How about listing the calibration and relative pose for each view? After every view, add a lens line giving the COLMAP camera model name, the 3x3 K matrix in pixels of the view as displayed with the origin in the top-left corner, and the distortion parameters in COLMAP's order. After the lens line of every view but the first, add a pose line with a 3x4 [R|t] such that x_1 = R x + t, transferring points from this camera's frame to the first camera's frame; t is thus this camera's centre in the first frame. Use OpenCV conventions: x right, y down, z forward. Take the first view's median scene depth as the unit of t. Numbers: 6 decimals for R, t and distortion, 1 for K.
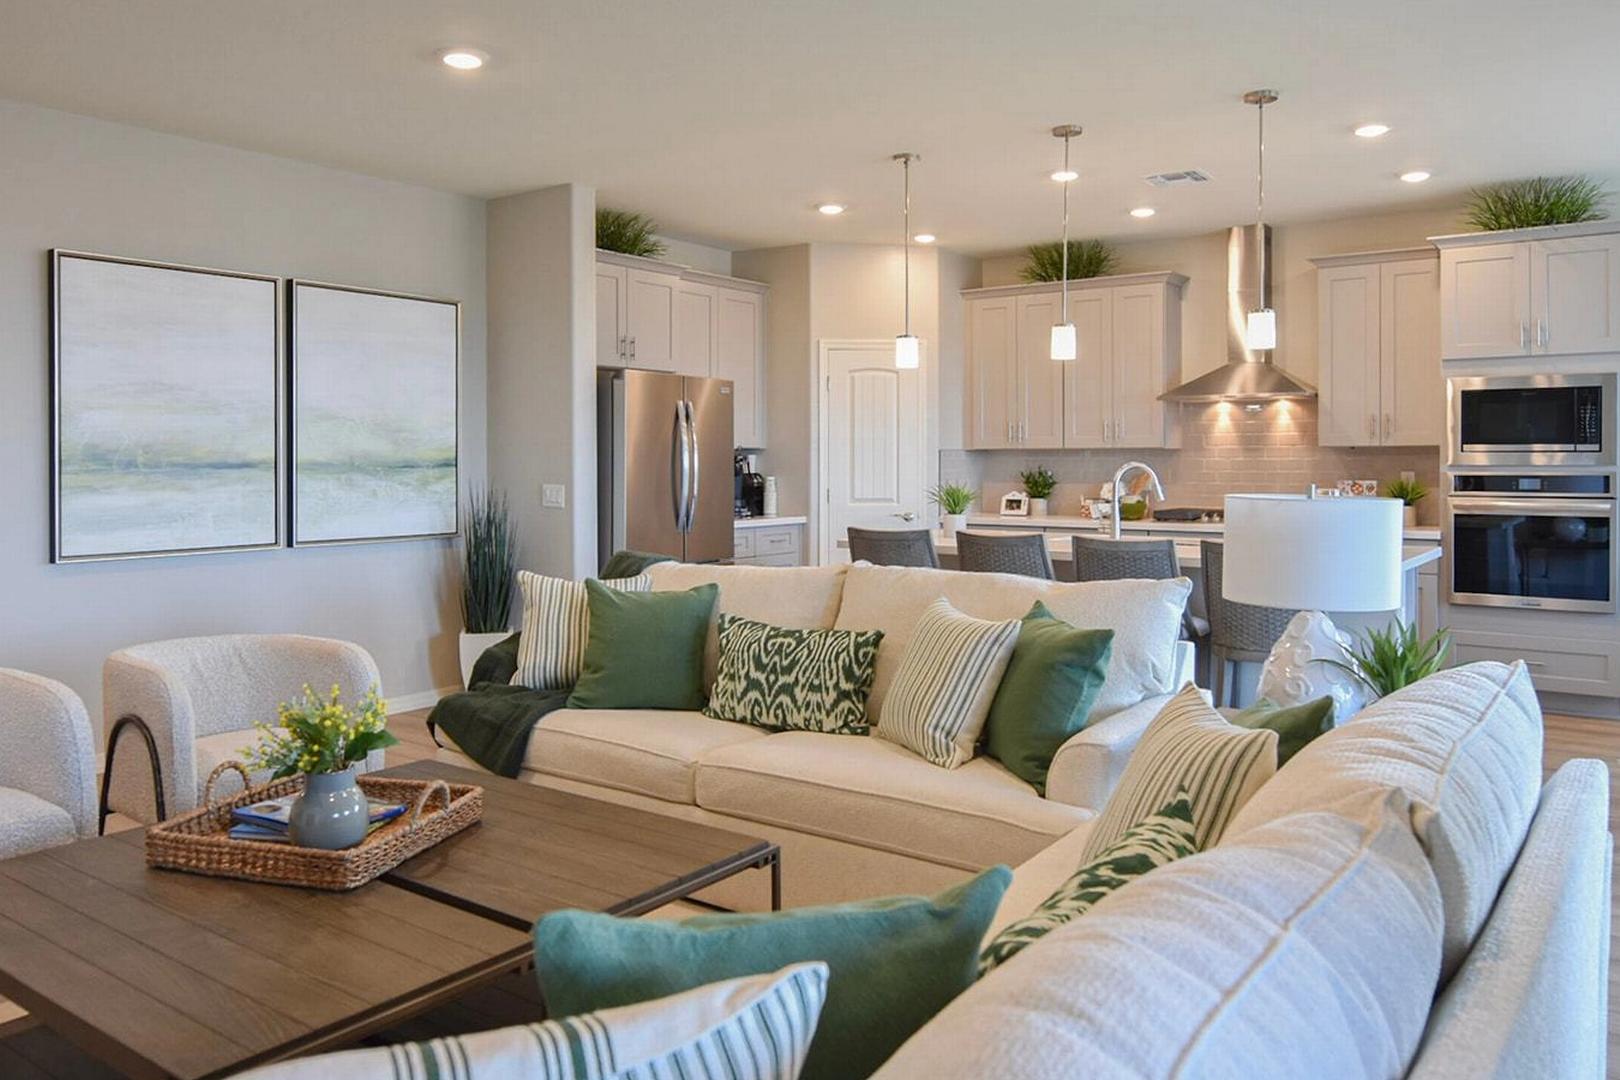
lens RADIAL K [[1254.6, 0, 765.6], [0, 1254.6, 536.0], [0, 0, 1]] dist [0.005428, 0.001692]
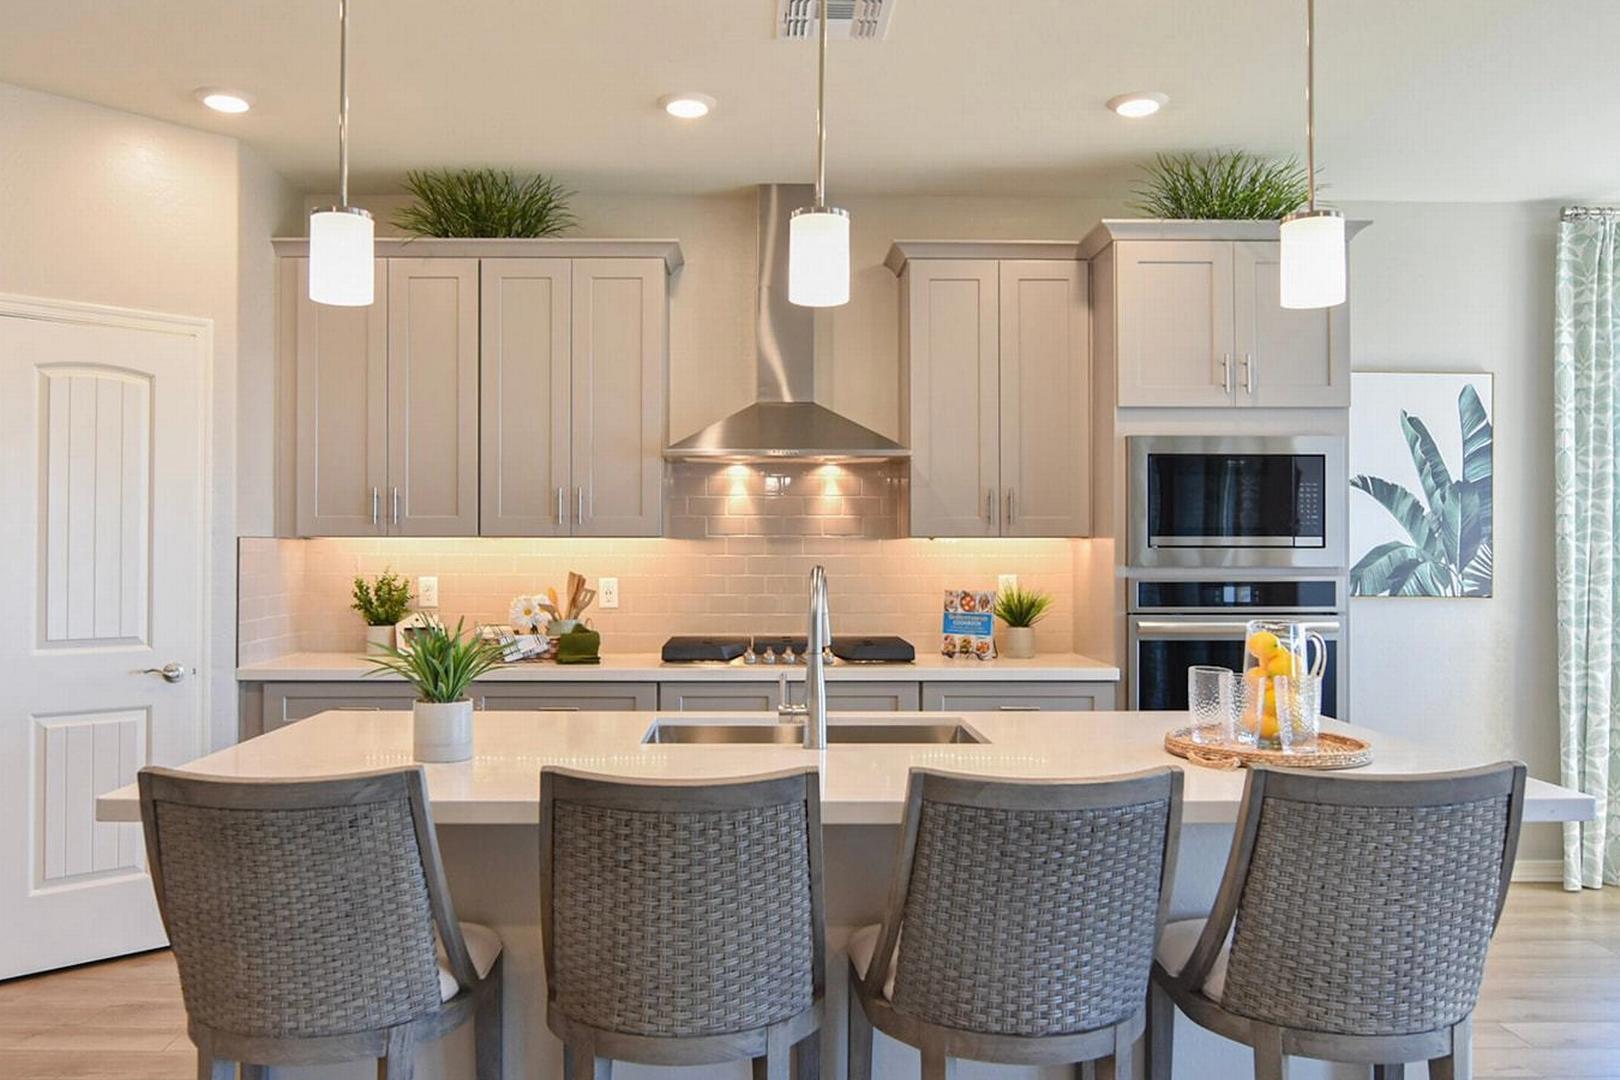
lens RADIAL K [[1271.3, 0, 810.0], [0, 1271.3, 540.0], [0, 0, 1]] dist [0.003872, 0.004724]
pose [[0.780362, 0.007509, 0.625283, -0.004993], [0.036445, 0.997682, -0.057464, -0.038309], [-0.624265, 0.067631, 0.778280, 0.588431]]
